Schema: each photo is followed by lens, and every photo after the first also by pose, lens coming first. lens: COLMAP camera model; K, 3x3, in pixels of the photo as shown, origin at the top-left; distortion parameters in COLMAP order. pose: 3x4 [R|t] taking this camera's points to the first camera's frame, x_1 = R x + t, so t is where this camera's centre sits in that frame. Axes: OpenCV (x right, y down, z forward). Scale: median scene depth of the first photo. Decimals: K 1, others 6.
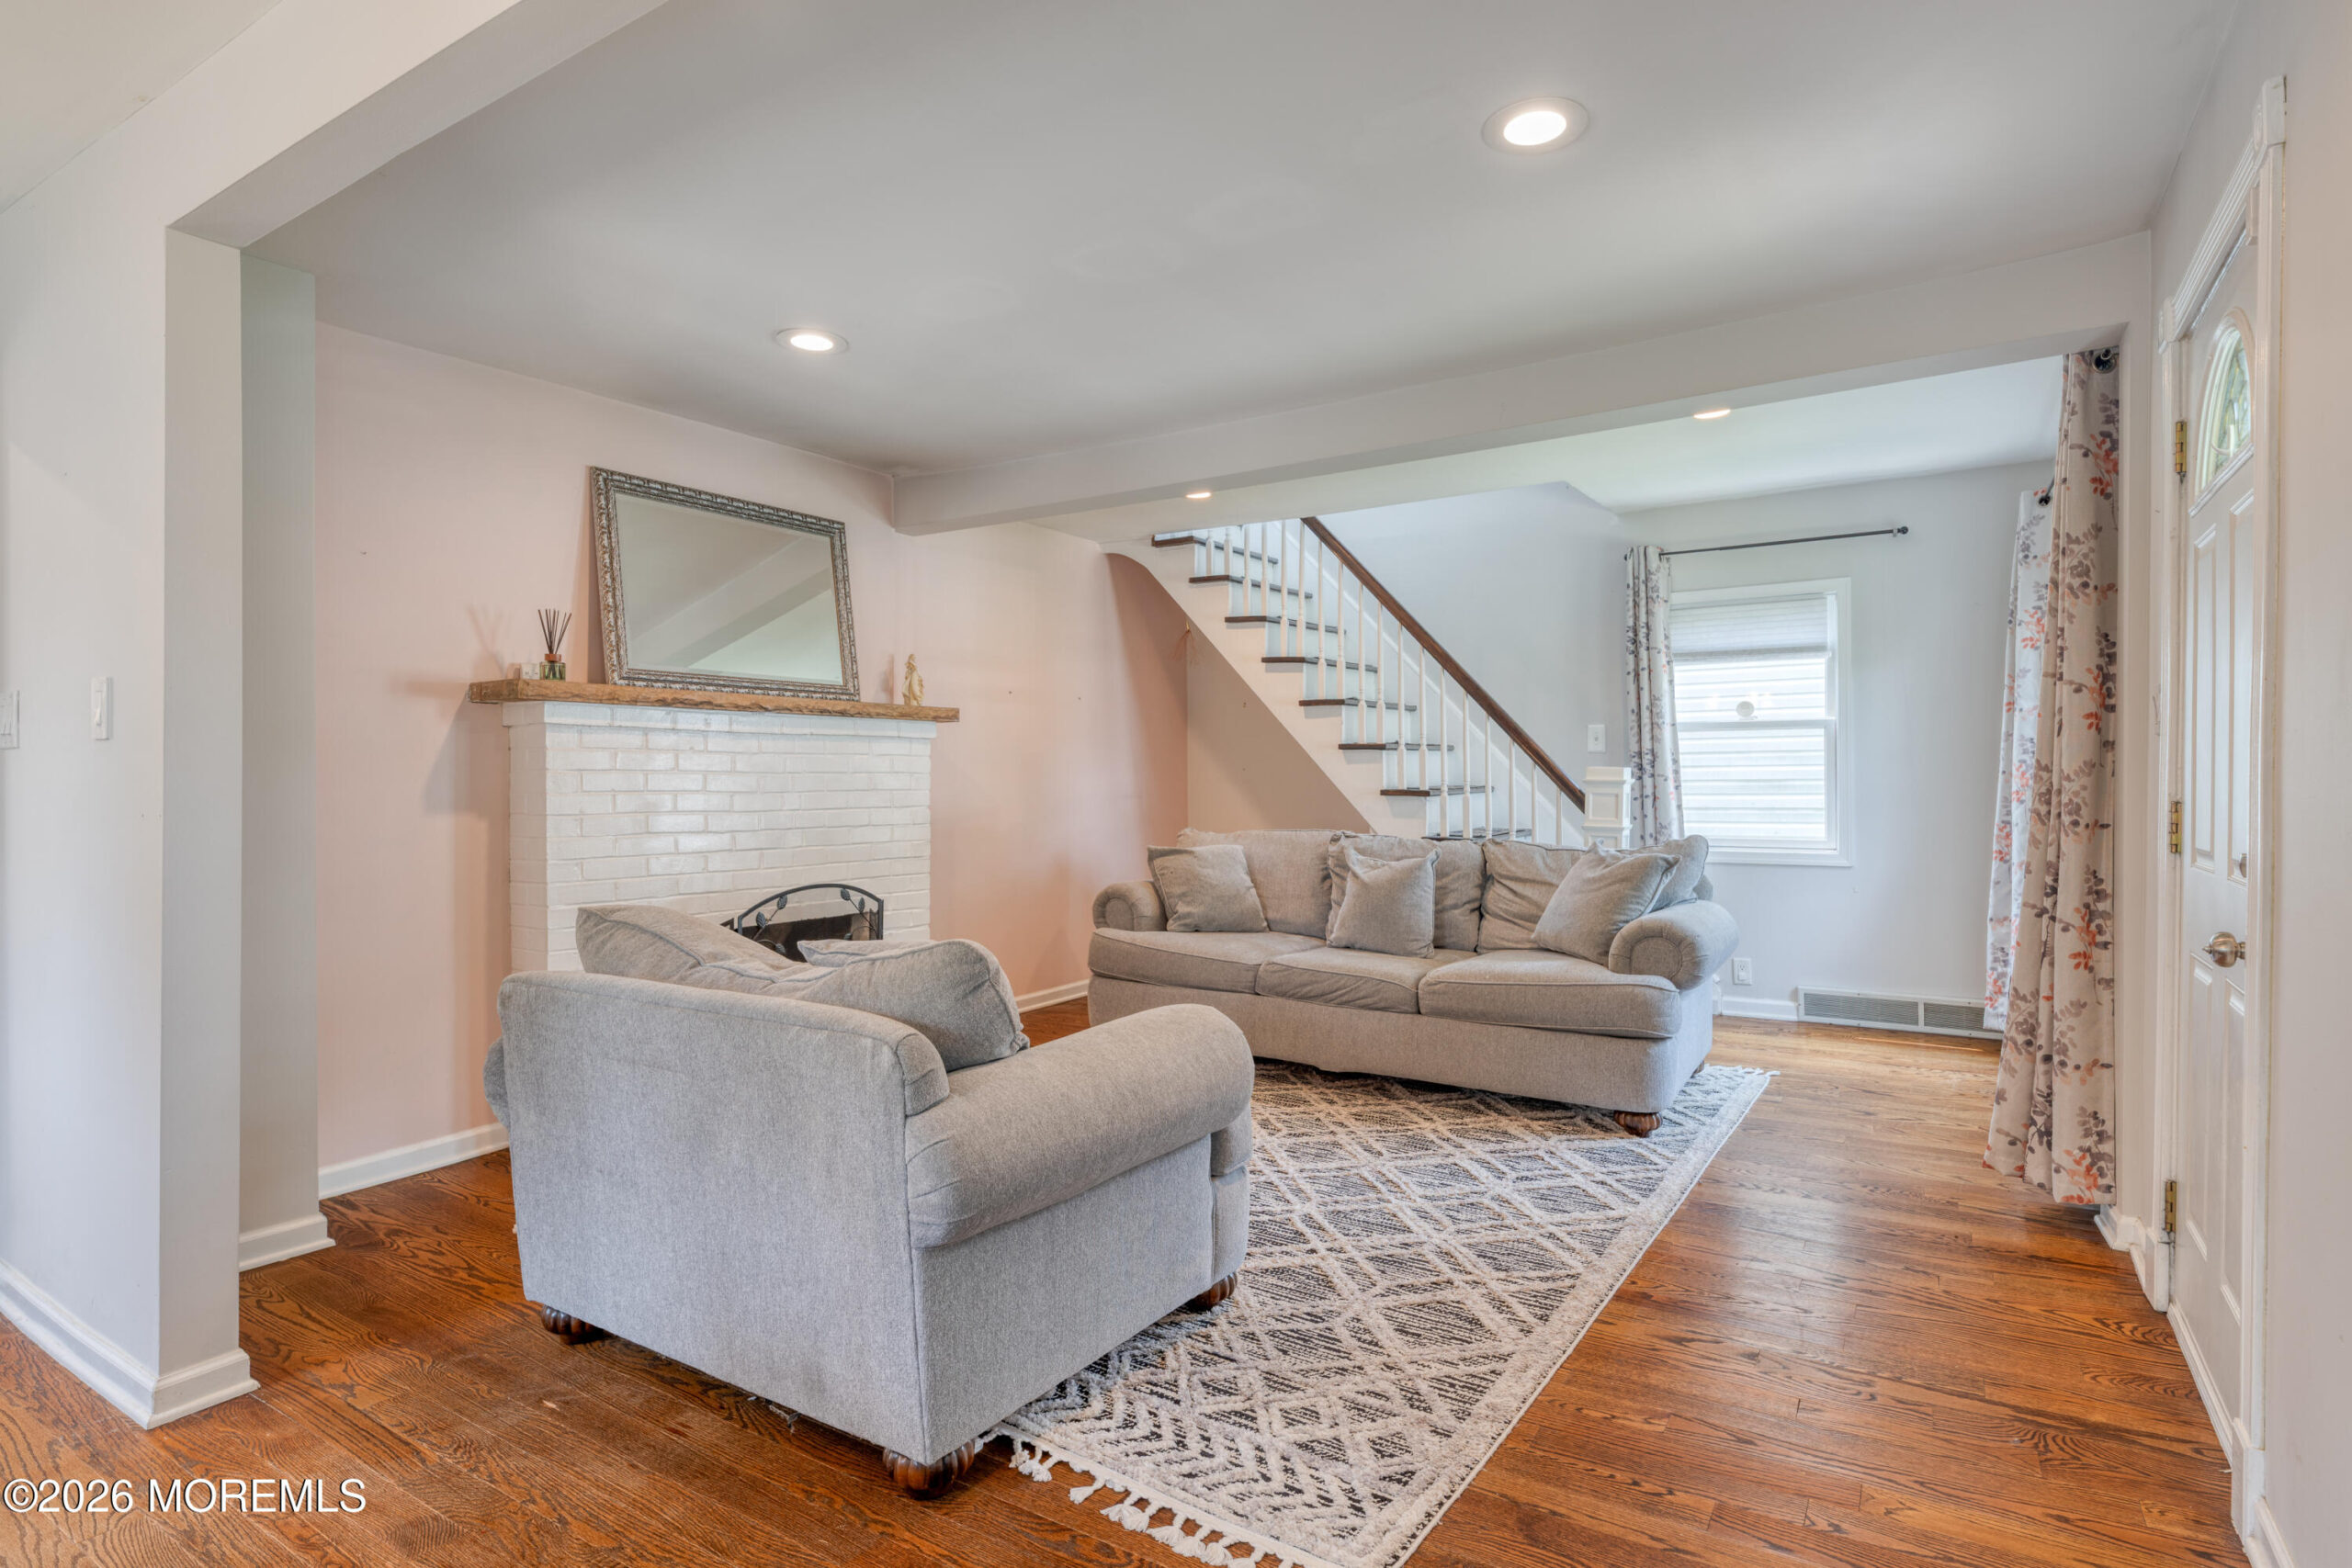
lens RADIAL K [[1178.1, 0, 1174.5], [0, 1178.1, 759.9], [0, 0, 1]] dist [-0.001243, -0.000100]
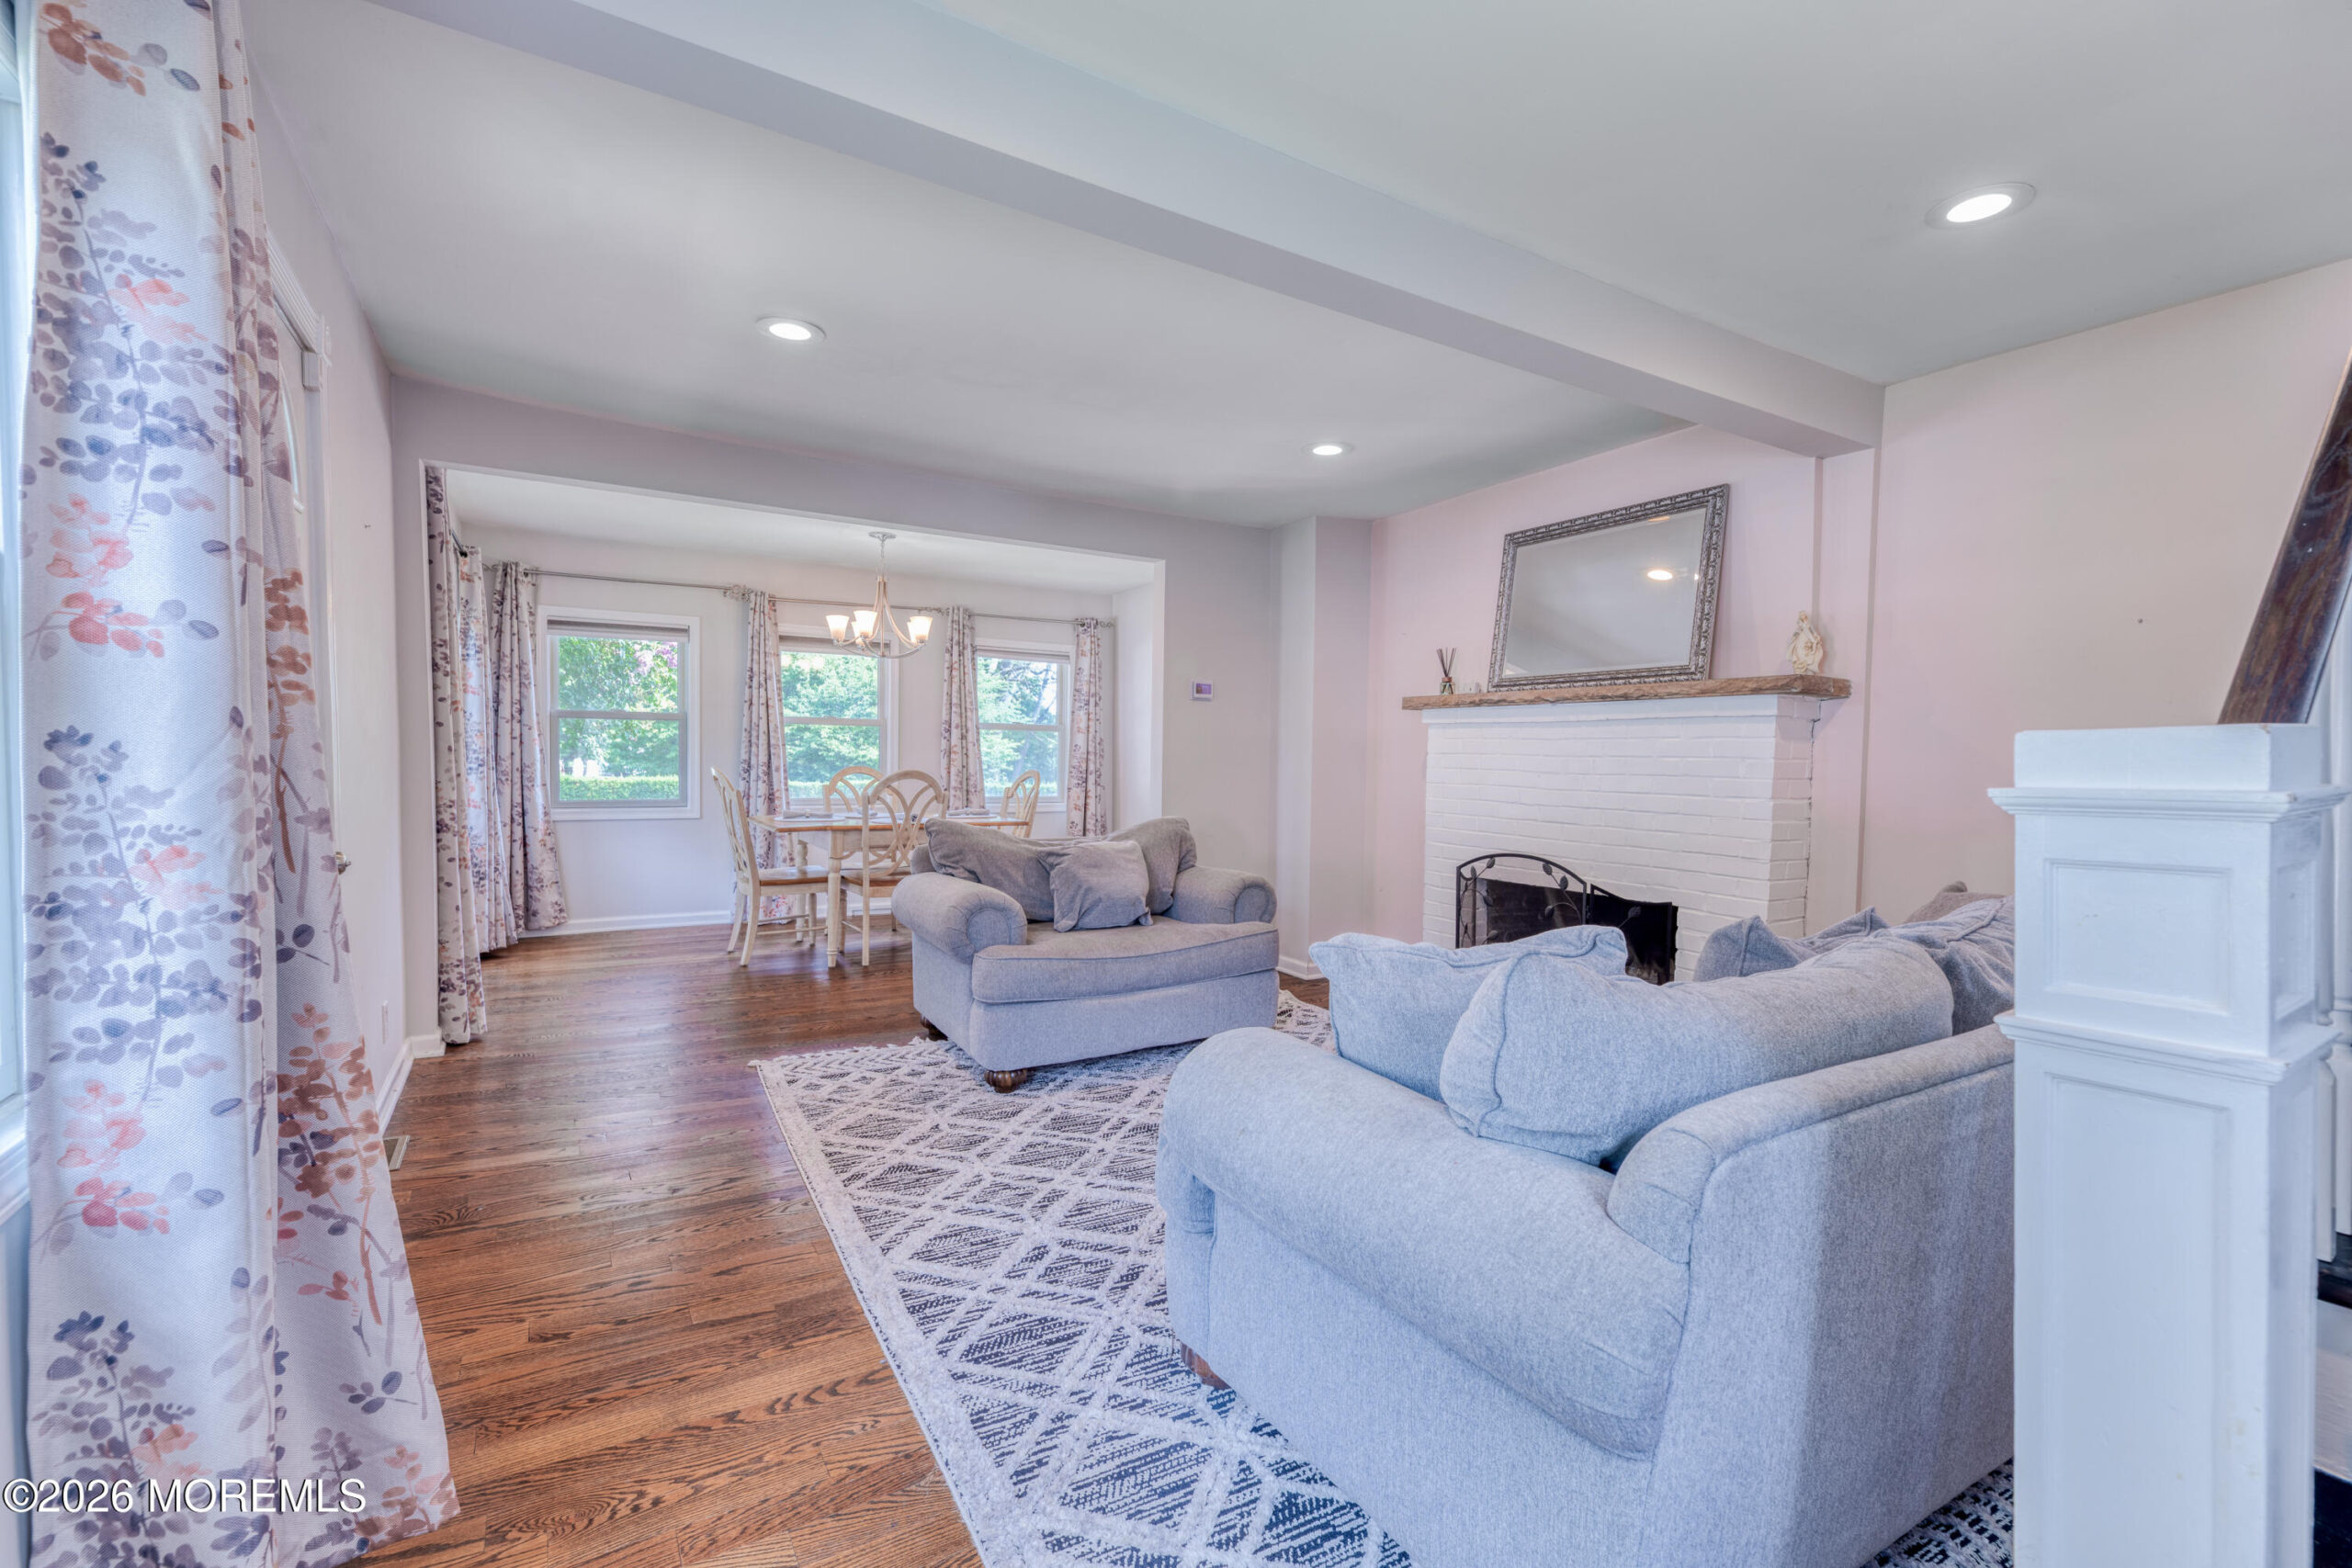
lens RADIAL K [[1047.7, 0, 1209.1], [0, 1047.7, 754.2], [0, 0, 1]] dist [-0.000207, -0.000066]
pose [[-0.421771, -0.004490, -0.906691, 0.754746], [-0.002878, 0.999989, -0.003614, 0.014712], [0.906698, 0.001085, -0.421779, 1.179779]]
